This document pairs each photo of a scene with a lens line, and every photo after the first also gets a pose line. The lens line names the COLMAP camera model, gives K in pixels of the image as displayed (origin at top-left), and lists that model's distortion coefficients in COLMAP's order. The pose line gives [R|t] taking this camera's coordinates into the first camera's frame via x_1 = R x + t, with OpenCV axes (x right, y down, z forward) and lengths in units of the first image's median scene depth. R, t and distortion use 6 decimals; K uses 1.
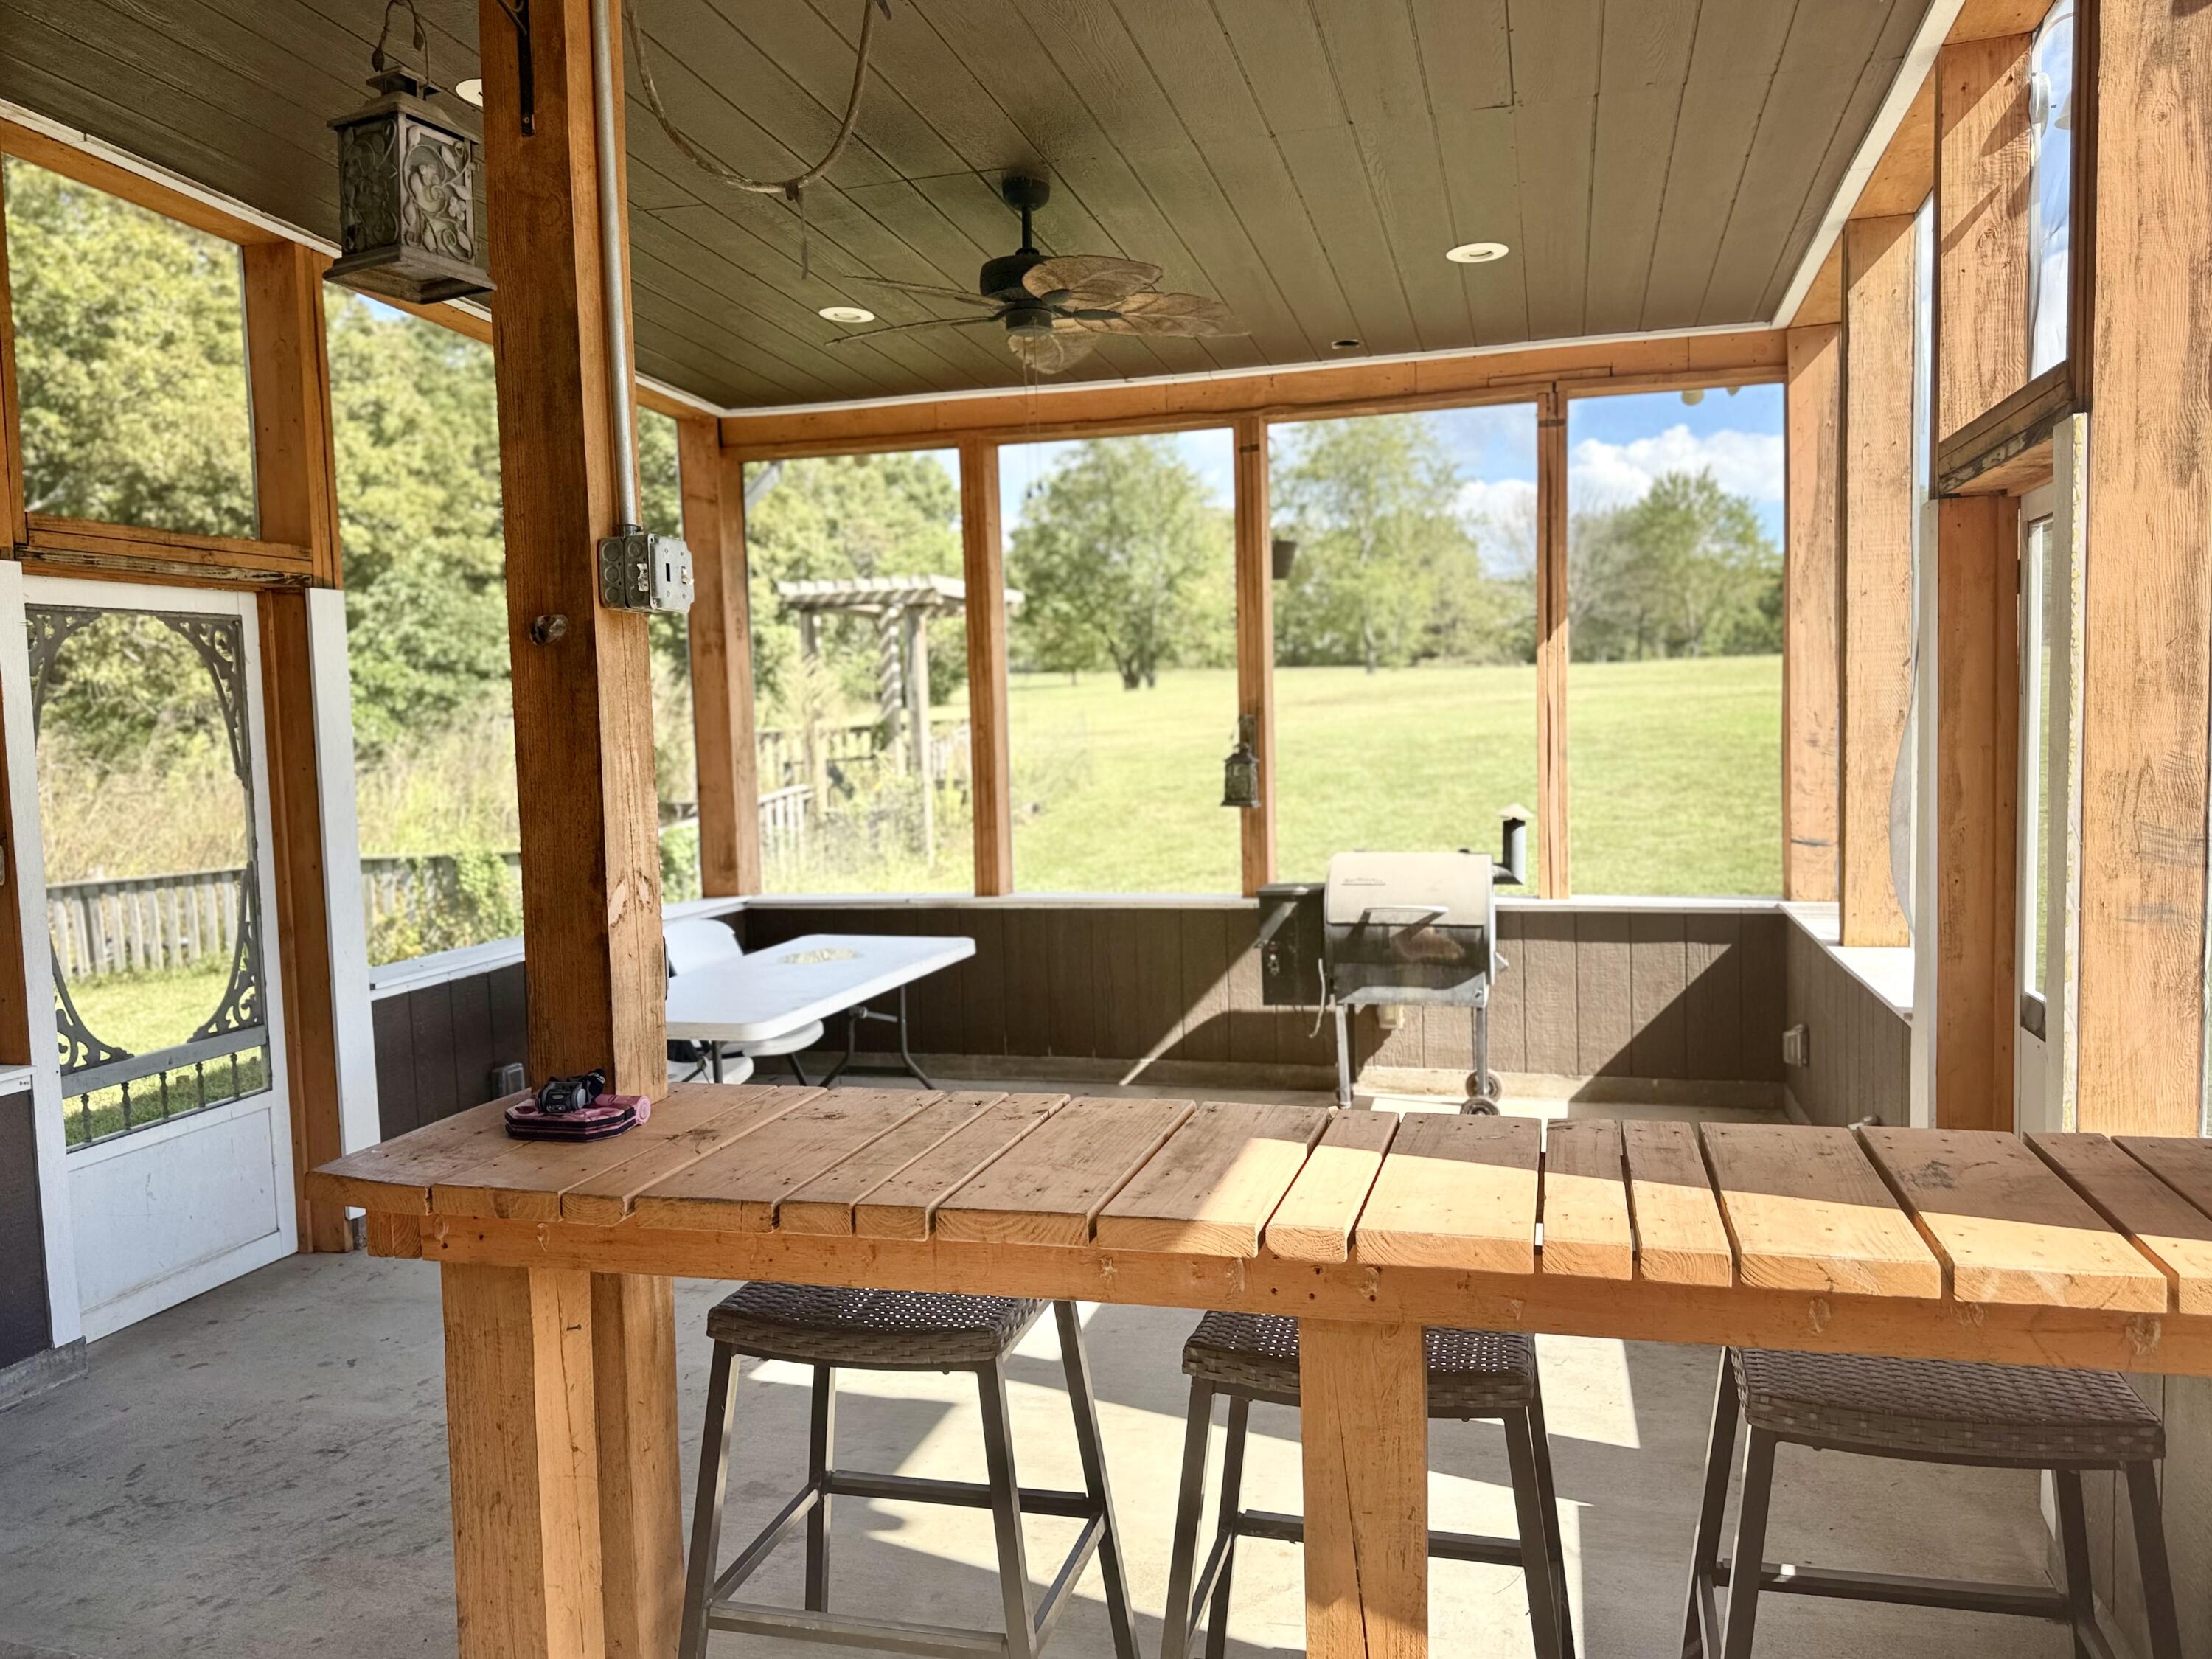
lens RADIAL K [[1562.4, 0, 1106.0], [0, 1562.4, 829.5], [0, 0, 1]] dist [0.114370, -0.150934]
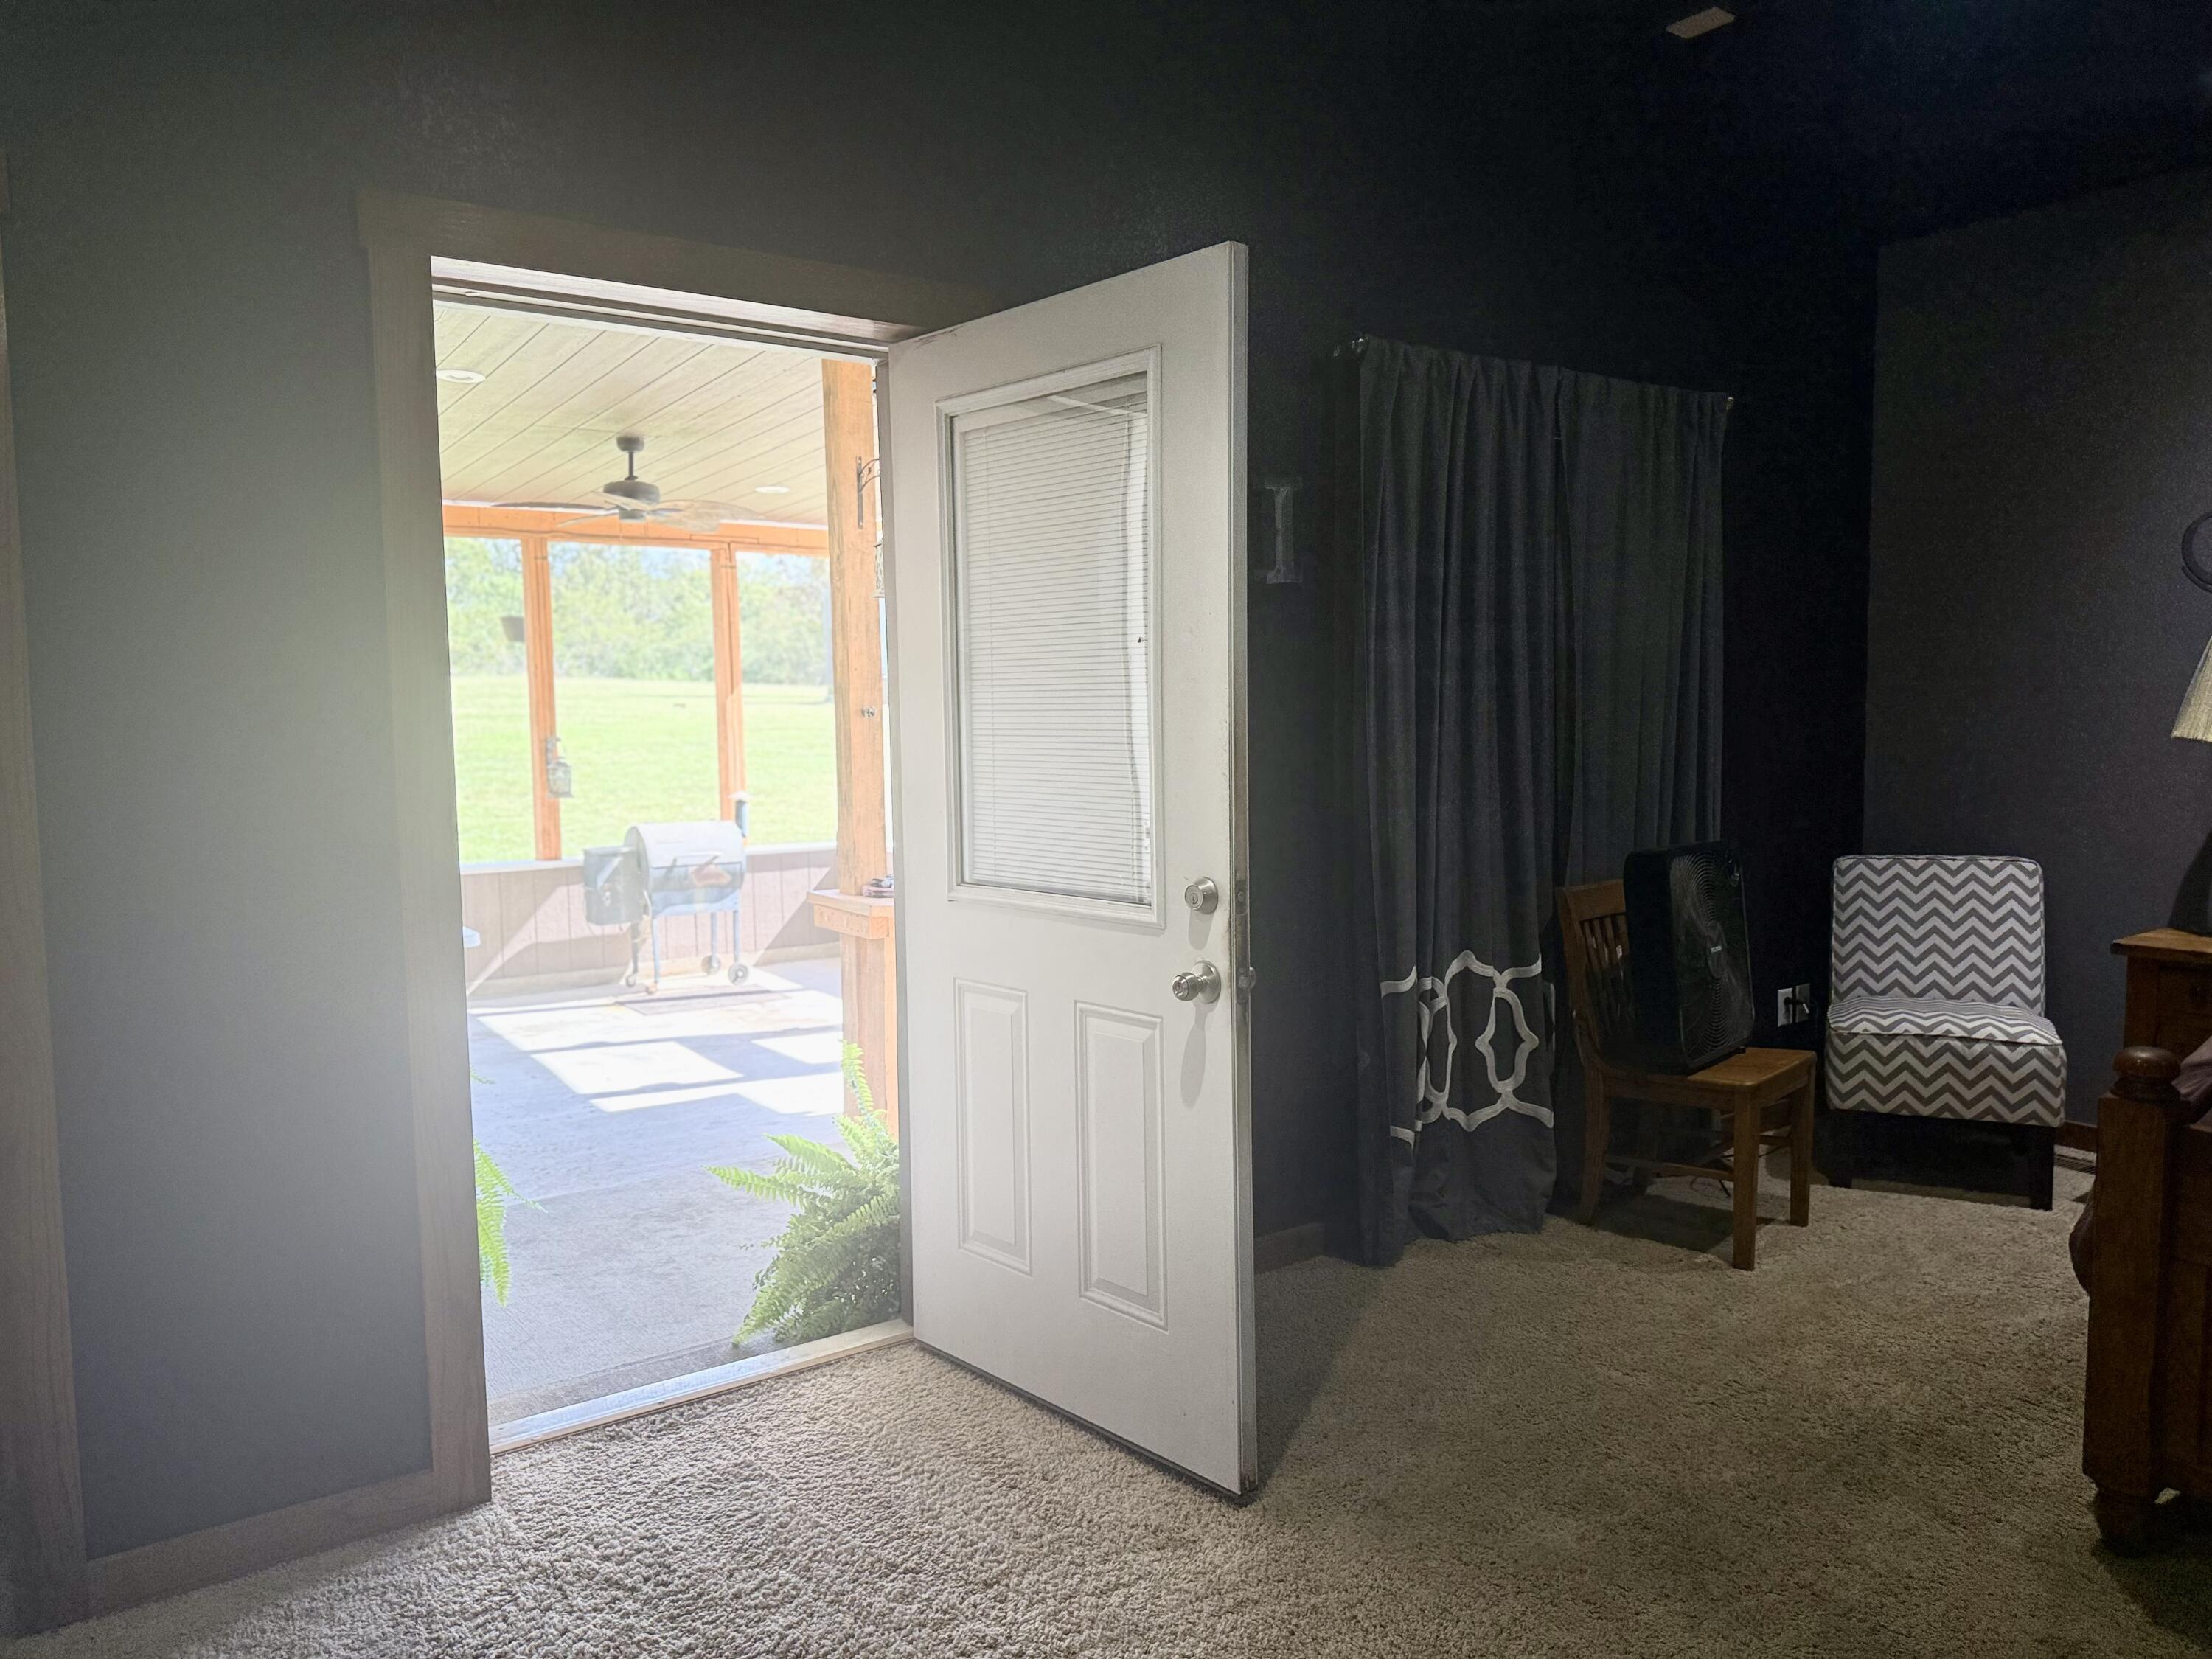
lens RADIAL K [[1562.4, 0, 1106.0], [0, 1562.4, 829.5], [0, 0, 1]] dist [0.114370, -0.150934]
pose [[0.623479, -0.040991, 0.780764, -0.809528], [0.047254, 0.998775, 0.014702, 0.018535], [-0.780410, 0.027728, 0.624653, -0.365130]]
